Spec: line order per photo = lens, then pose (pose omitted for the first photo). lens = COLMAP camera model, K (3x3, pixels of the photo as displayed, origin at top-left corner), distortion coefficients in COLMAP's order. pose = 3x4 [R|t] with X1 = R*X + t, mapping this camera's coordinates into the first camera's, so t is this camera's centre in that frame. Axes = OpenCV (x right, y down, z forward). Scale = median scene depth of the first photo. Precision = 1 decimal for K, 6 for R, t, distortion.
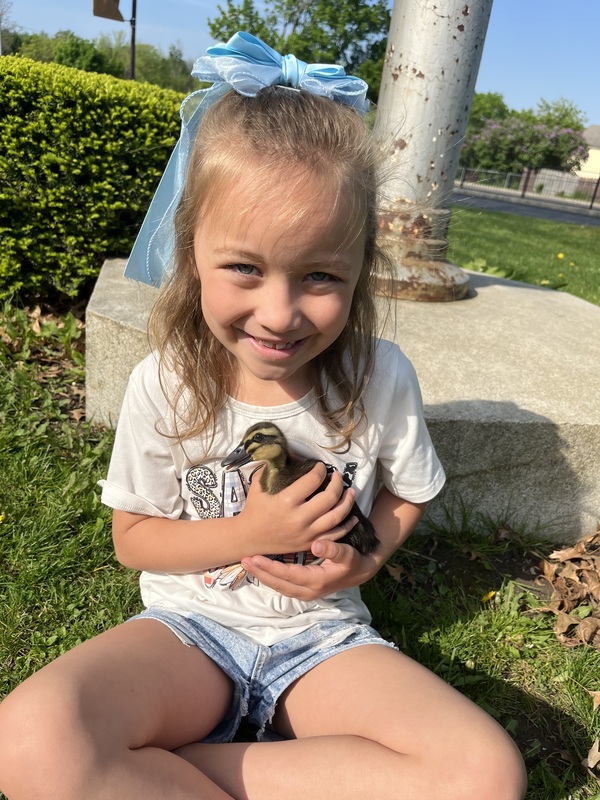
lens RADIAL K [[612.6, 0, 309.9], [0, 612.6, 398.6], [0, 0, 1]] dist [0.082591, -0.123824]
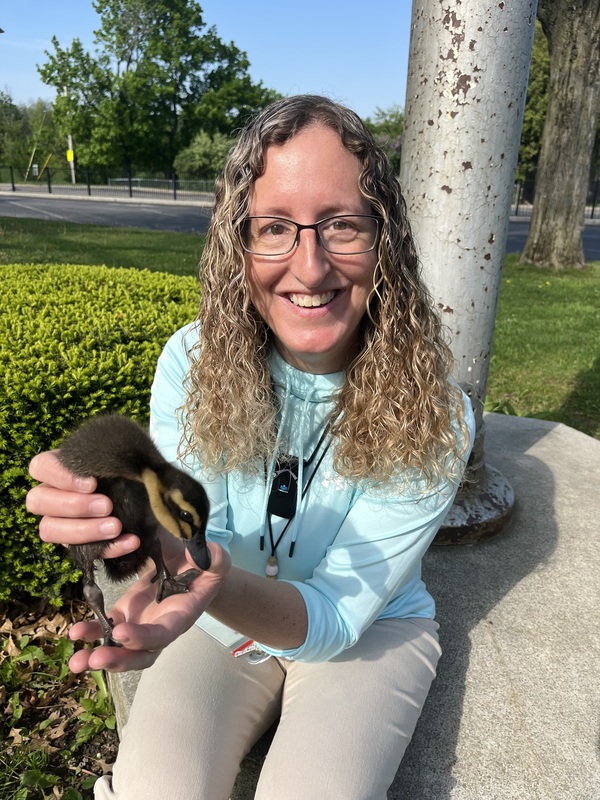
lens RADIAL K [[612.6, 0, 309.9], [0, 612.6, 398.6], [0, 0, 1]] dist [0.082591, -0.123824]
pose [[0.970041, -0.178556, 0.164737, -0.163820], [0.183688, 0.982849, -0.016336, -0.385454], [-0.158994, 0.046107, 0.986202, 0.162658]]
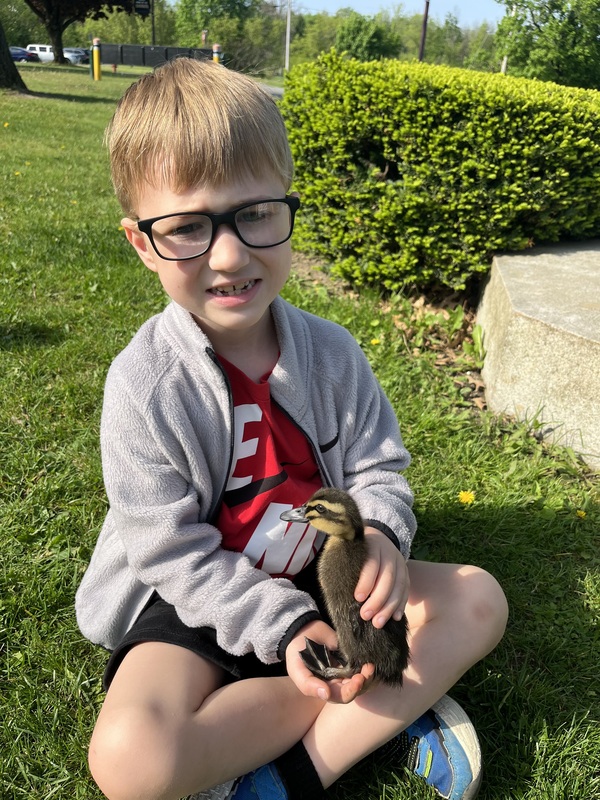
lens RADIAL K [[612.6, 0, 309.9], [0, 612.6, 398.6], [0, 0, 1]] dist [0.082591, -0.123824]
pose [[0.923569, 0.113625, -0.366209, -0.224830], [-0.099132, 0.993370, 0.058210, -0.014174], [0.370396, -0.017458, 0.928710, -0.116135]]
